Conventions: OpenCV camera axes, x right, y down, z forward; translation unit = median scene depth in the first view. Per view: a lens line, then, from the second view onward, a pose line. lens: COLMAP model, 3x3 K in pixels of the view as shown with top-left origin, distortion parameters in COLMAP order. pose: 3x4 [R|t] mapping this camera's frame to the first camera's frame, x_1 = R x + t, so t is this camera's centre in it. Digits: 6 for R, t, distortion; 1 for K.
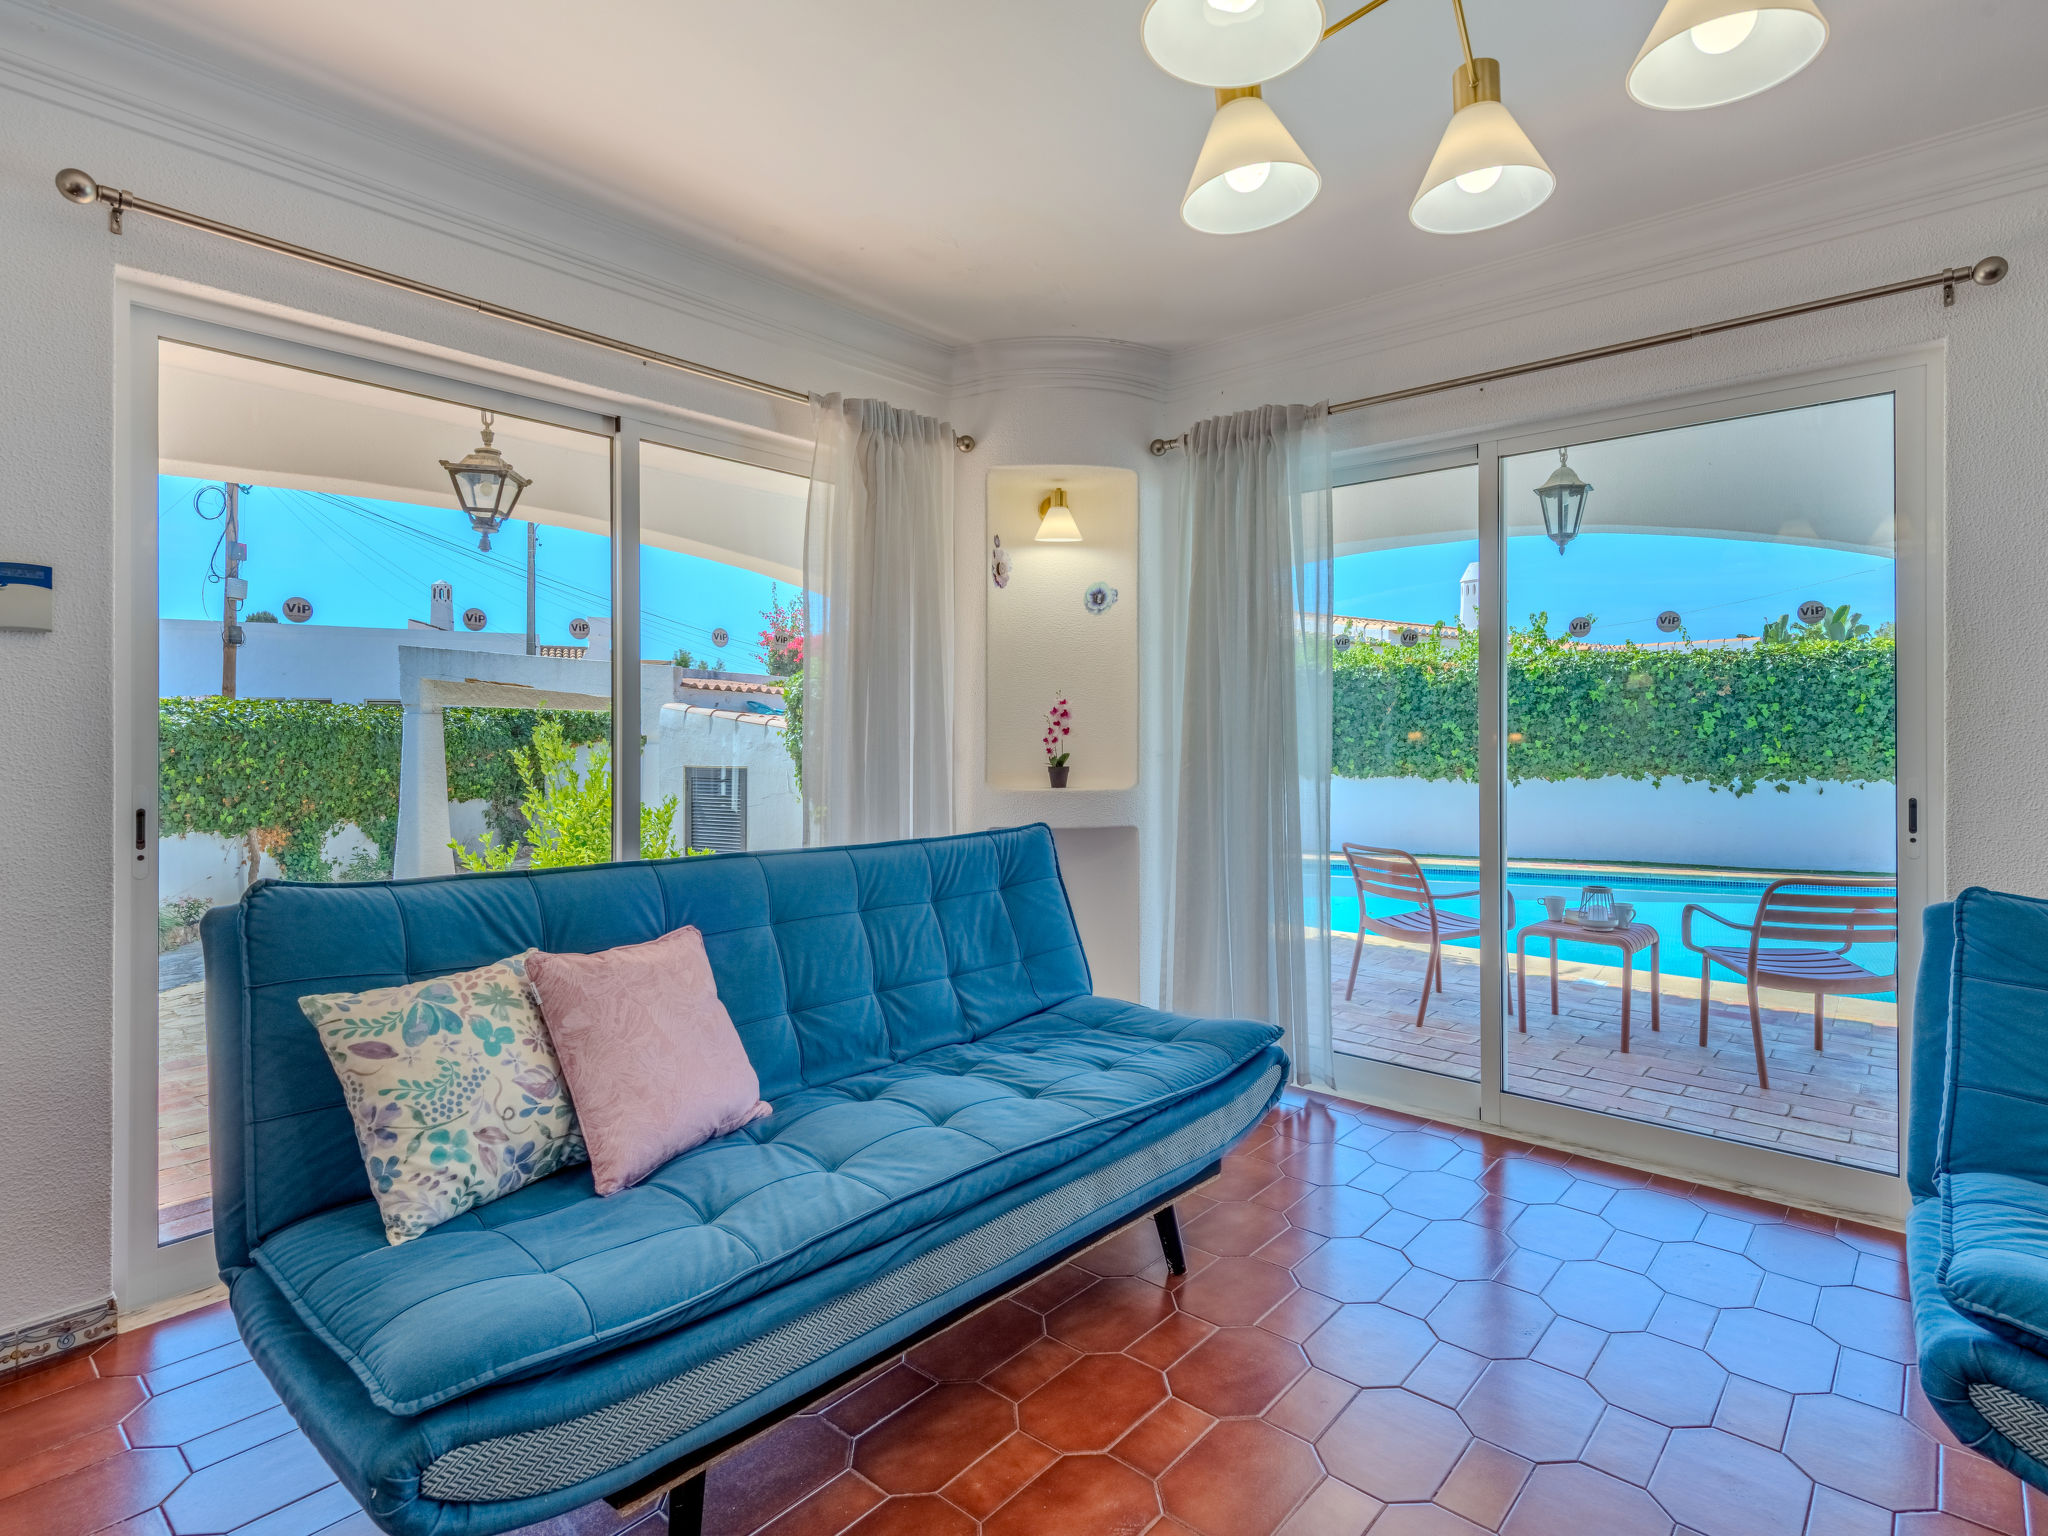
lens RADIAL K [[1052.0, 0, 1027.6], [0, 1052.0, 728.3], [0, 0, 1]] dist [0.019827, -0.000406]
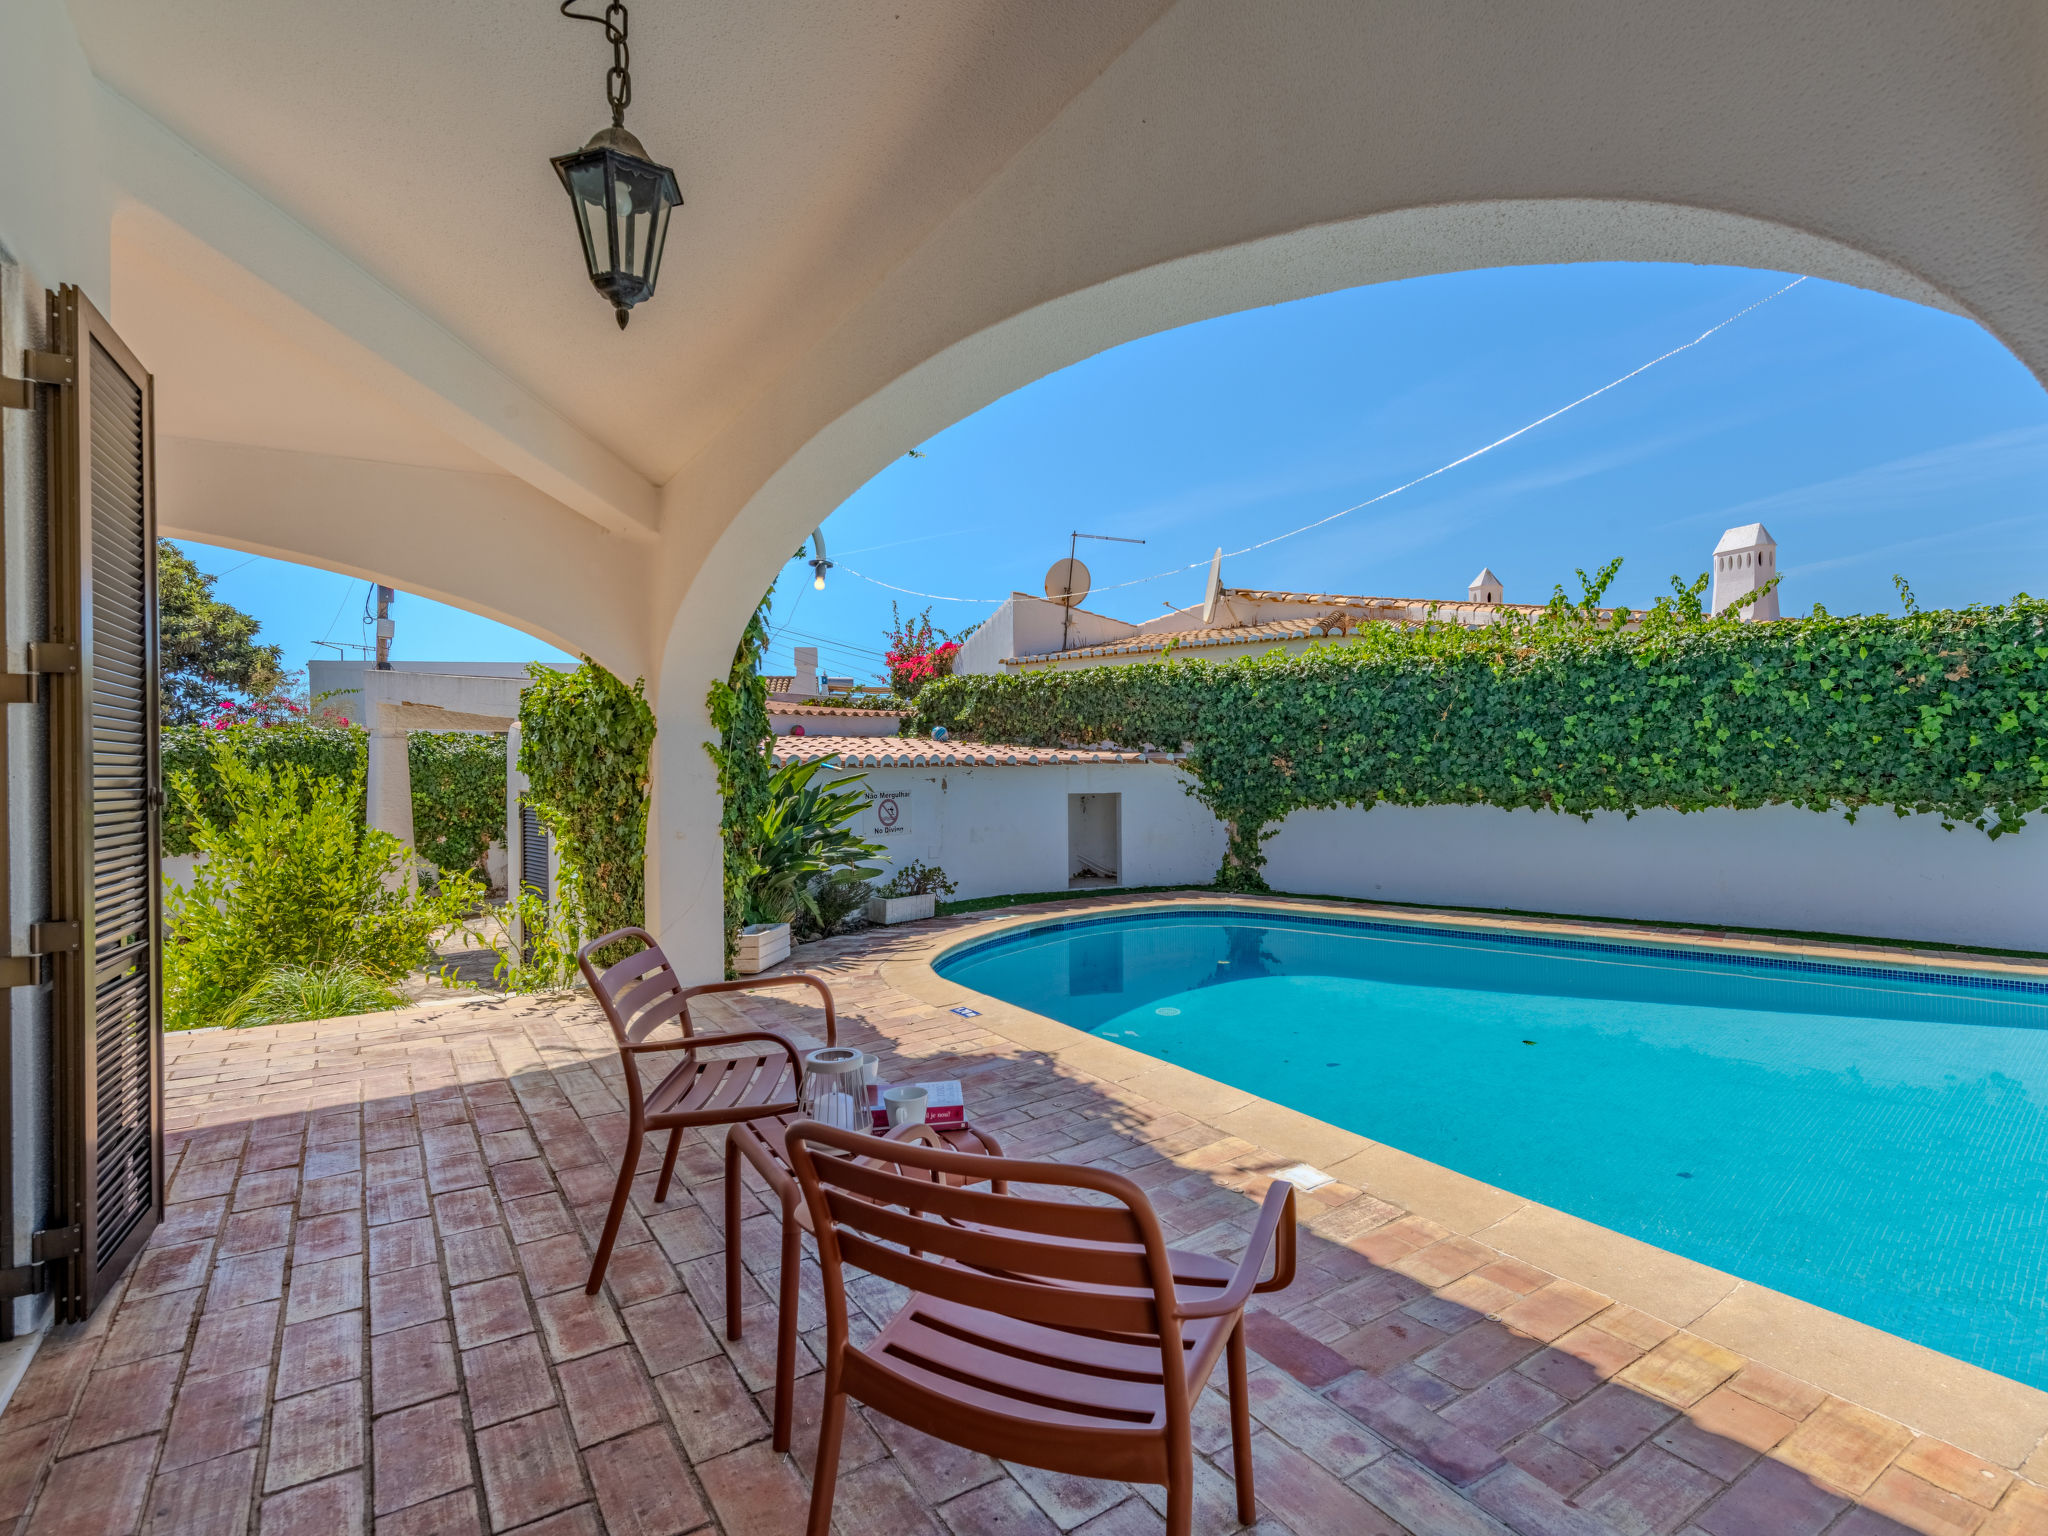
lens RADIAL K [[1036.9, 0, 1018.0], [0, 1036.9, 757.7], [0, 0, 1]] dist [0.013164, -0.000584]
pose [[0.958591, -0.008905, -0.284649, 0.287355], [0.010884, 0.999926, 0.005371, 0.006104], [0.284580, -0.008246, 0.958617, 0.227749]]
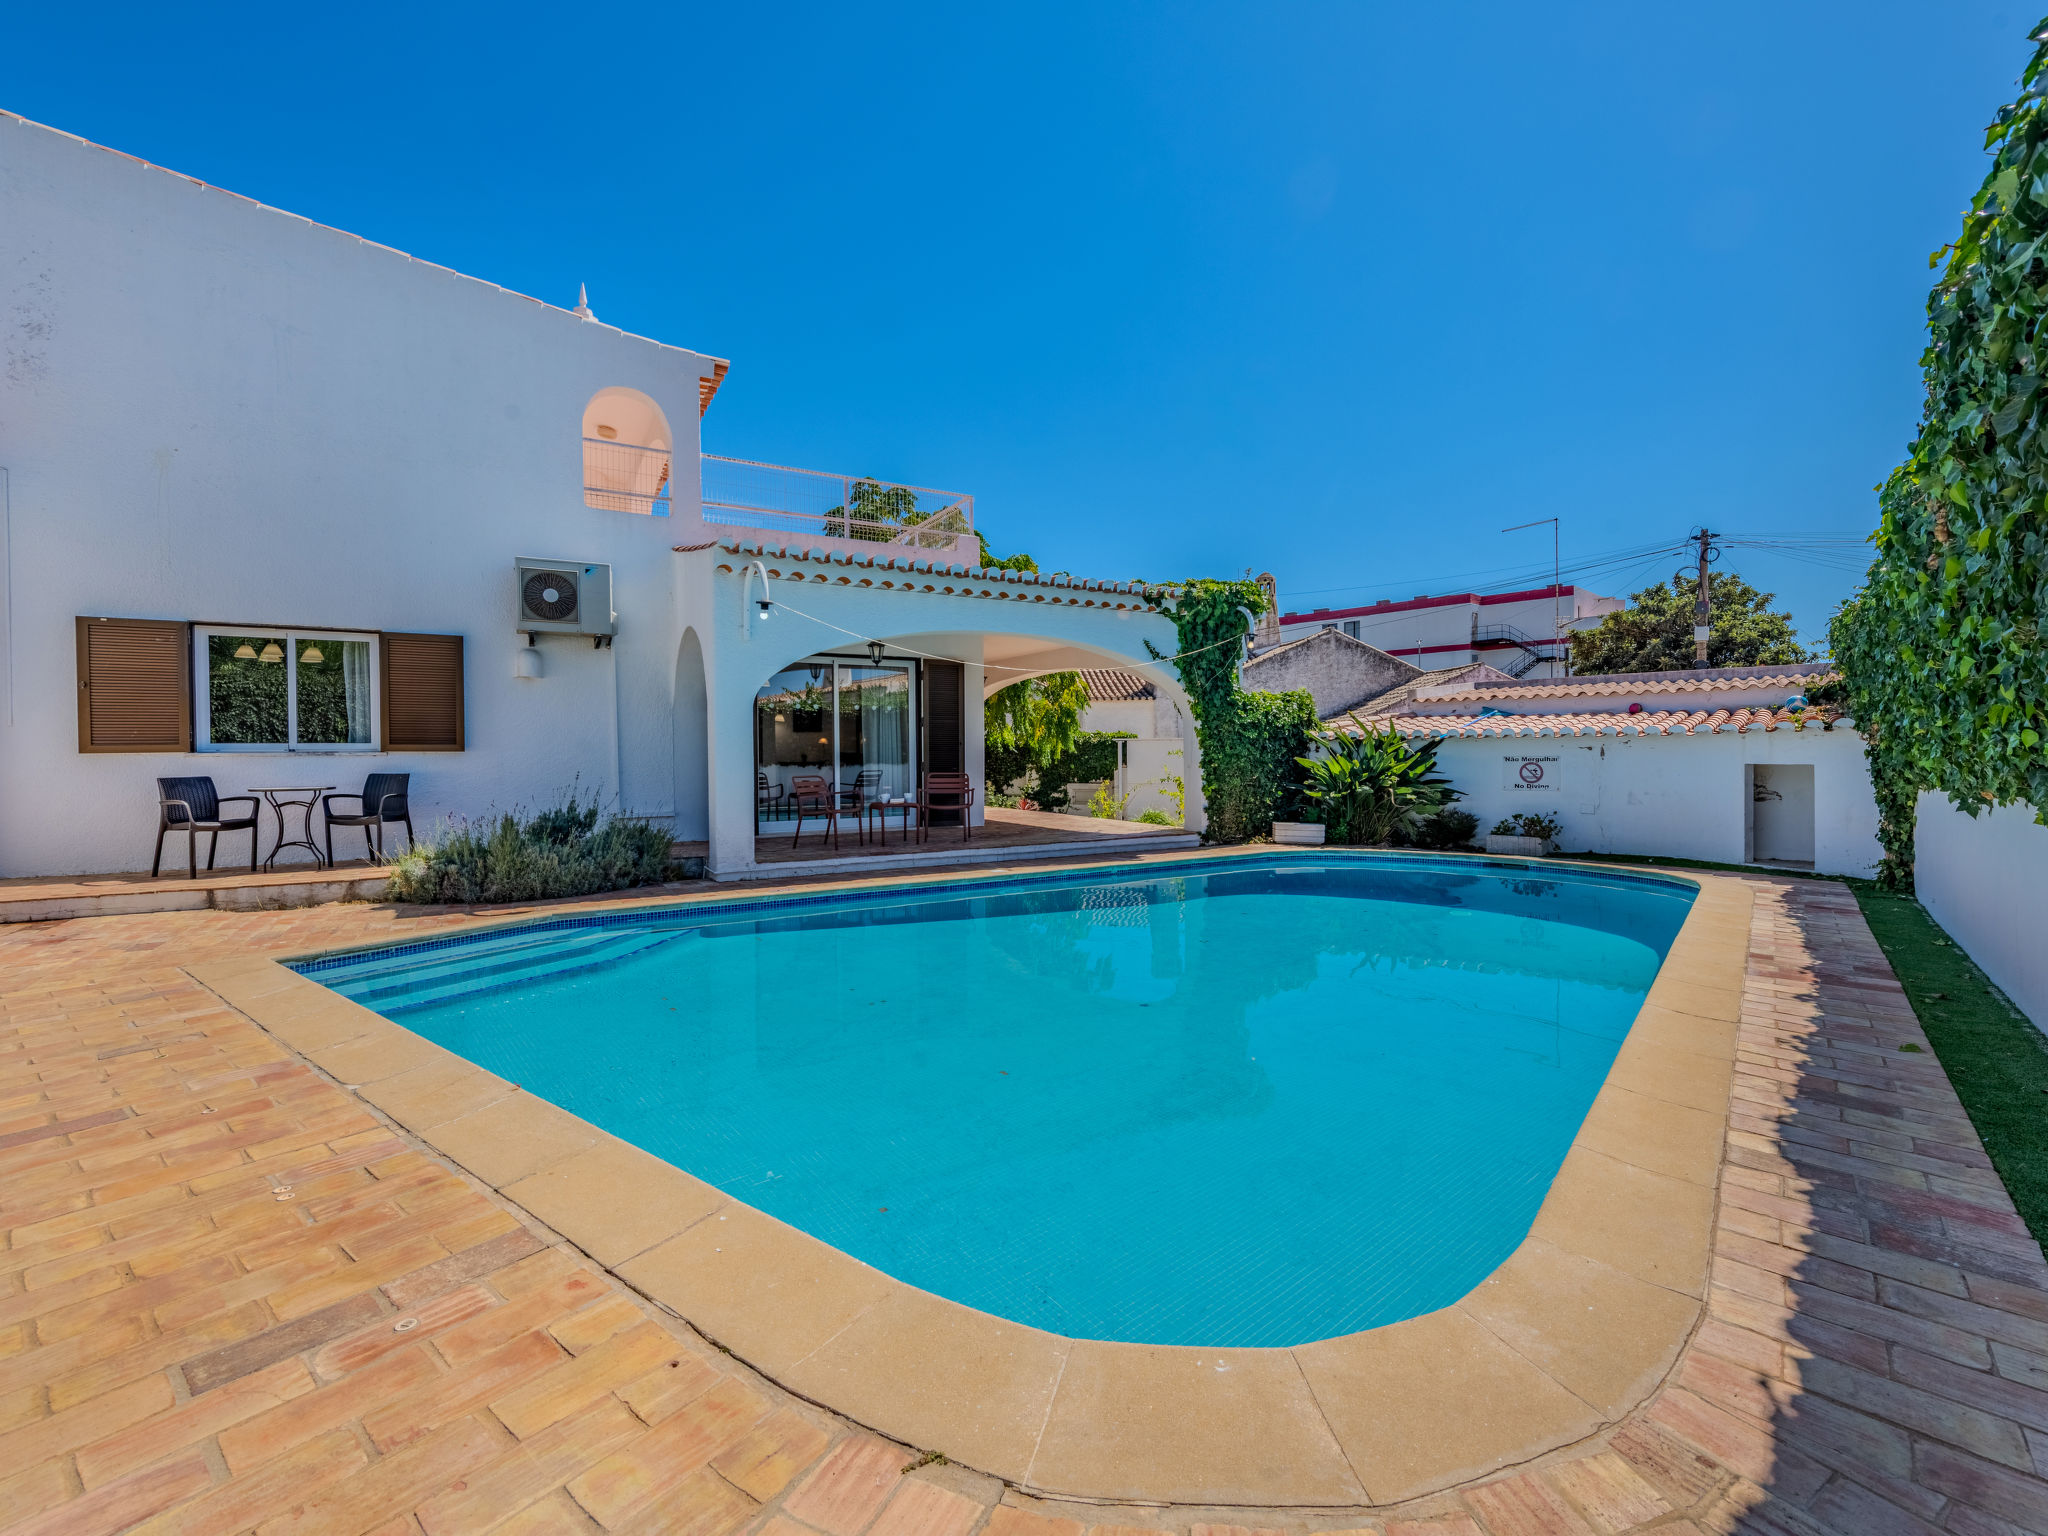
lens RADIAL K [[905.7, 0, 1041.7], [0, 905.7, 761.9], [0, 0, 1]] dist [0.021821, -0.007618]
pose [[-0.315096, 0.007690, -0.949029, 1.012761], [0.011270, 0.999927, 0.004361, 0.032391], [0.948993, -0.009322, -0.315160, 0.812164]]
